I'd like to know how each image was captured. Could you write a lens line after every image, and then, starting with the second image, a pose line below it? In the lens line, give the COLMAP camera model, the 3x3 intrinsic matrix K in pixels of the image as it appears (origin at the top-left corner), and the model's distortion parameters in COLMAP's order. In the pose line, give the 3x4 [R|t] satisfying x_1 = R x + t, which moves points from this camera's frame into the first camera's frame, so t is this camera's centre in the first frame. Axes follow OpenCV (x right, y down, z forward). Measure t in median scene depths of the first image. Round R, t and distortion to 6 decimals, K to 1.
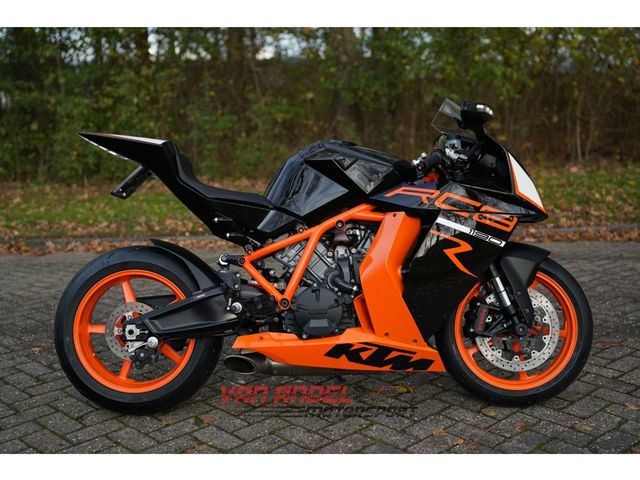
lens RADIAL K [[889.7, 0, 322.1], [0, 889.7, 243.2], [0, 0, 1]] dist [-0.102811, 1.100625]
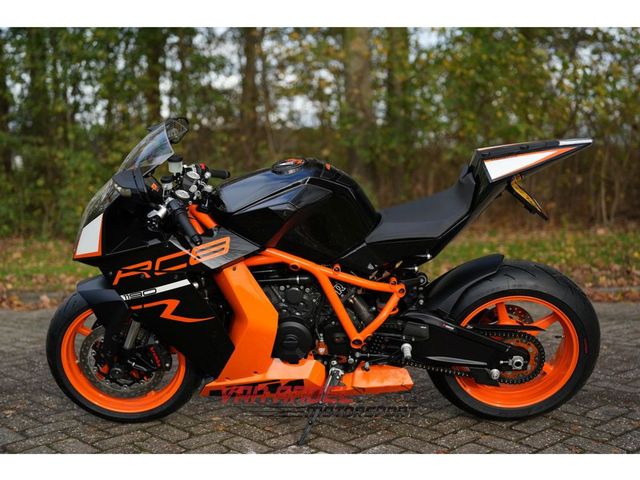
lens RADIAL K [[889.7, 0, 322.1], [0, 889.7, 243.2], [0, 0, 1]] dist [-0.102811, 1.100625]
pose [[0.999873, 0.011579, -0.010964, -0.009241], [-0.012391, 0.996946, -0.077101, 0.011963], [0.010038, 0.077227, 0.996963, 0.079783]]
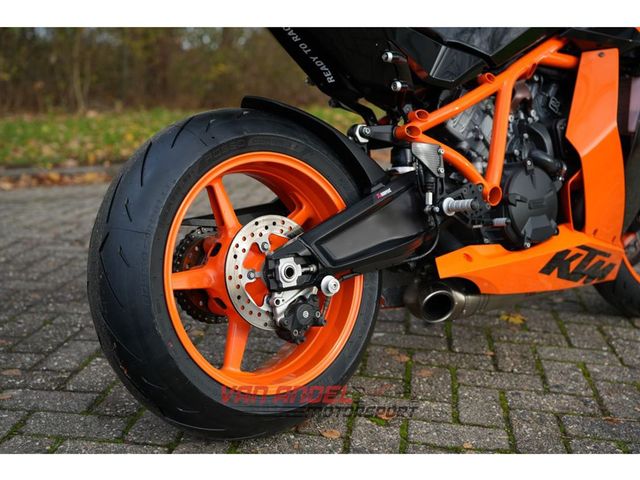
lens RADIAL K [[889.7, 0, 322.1], [0, 889.7, 243.2], [0, 0, 1]] dist [-0.102811, 1.100625]
pose [[0.755635, -0.090877, 0.648658, -0.227413], [0.072597, 0.995847, 0.054949, 0.024841], [-0.650958, 0.005569, 0.759094, 0.261926]]
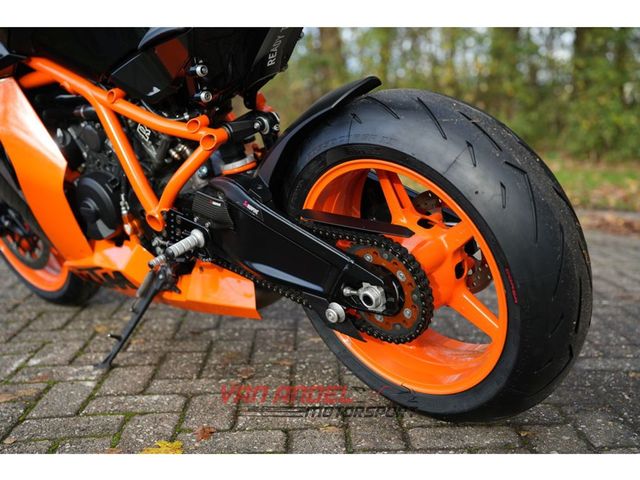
lens RADIAL K [[889.7, 0, 322.1], [0, 889.7, 243.2], [0, 0, 1]] dist [-0.102811, 1.100625]
pose [[0.729620, 0.129674, -0.671445, 0.205442], [-0.135397, 0.989813, 0.044032, 0.014626], [0.670315, 0.058785, 0.739745, 0.338017]]
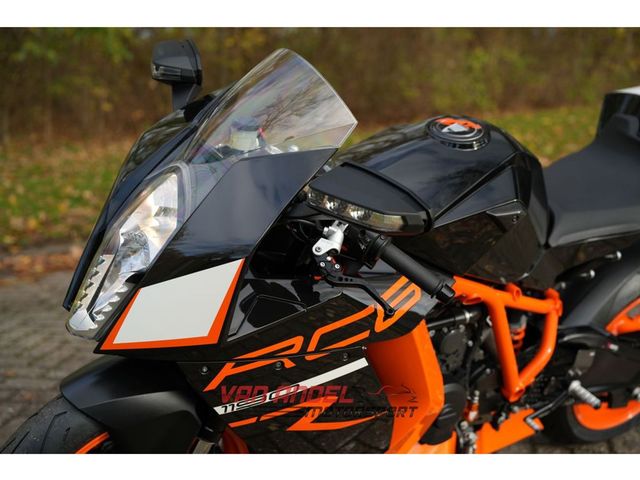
lens RADIAL K [[889.7, 0, 322.1], [0, 889.7, 243.2], [0, 0, 1]] dist [-0.102811, 1.100625]
pose [[0.822484, -0.105782, 0.558865, -0.192565], [0.084169, 0.994372, 0.064343, -0.042106], [-0.562526, -0.005882, 0.826759, 0.299683]]
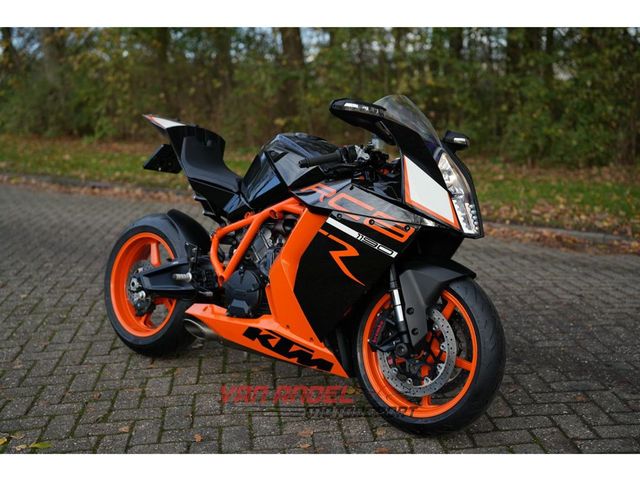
lens RADIAL K [[889.7, 0, 322.1], [0, 889.7, 243.2], [0, 0, 1]] dist [-0.102811, 1.100625]
pose [[0.778181, 0.133536, -0.613679, 0.302921], [-0.119293, 0.990773, 0.064321, -0.026112], [0.616606, 0.023155, 0.786931, 0.095802]]
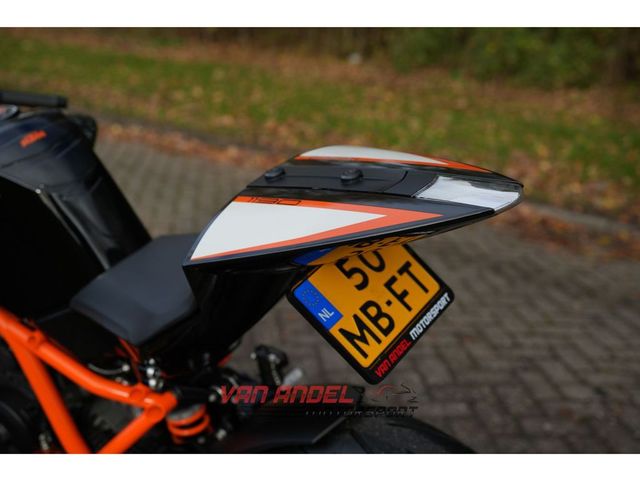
lens RADIAL K [[889.7, 0, 322.1], [0, 889.7, 243.2], [0, 0, 1]] dist [-0.102811, 1.100625]
pose [[0.803399, 0.243768, -0.543255, 0.153116], [-0.170038, 0.968291, 0.183027, -0.078113], [0.570646, -0.054669, 0.819375, 0.348543]]
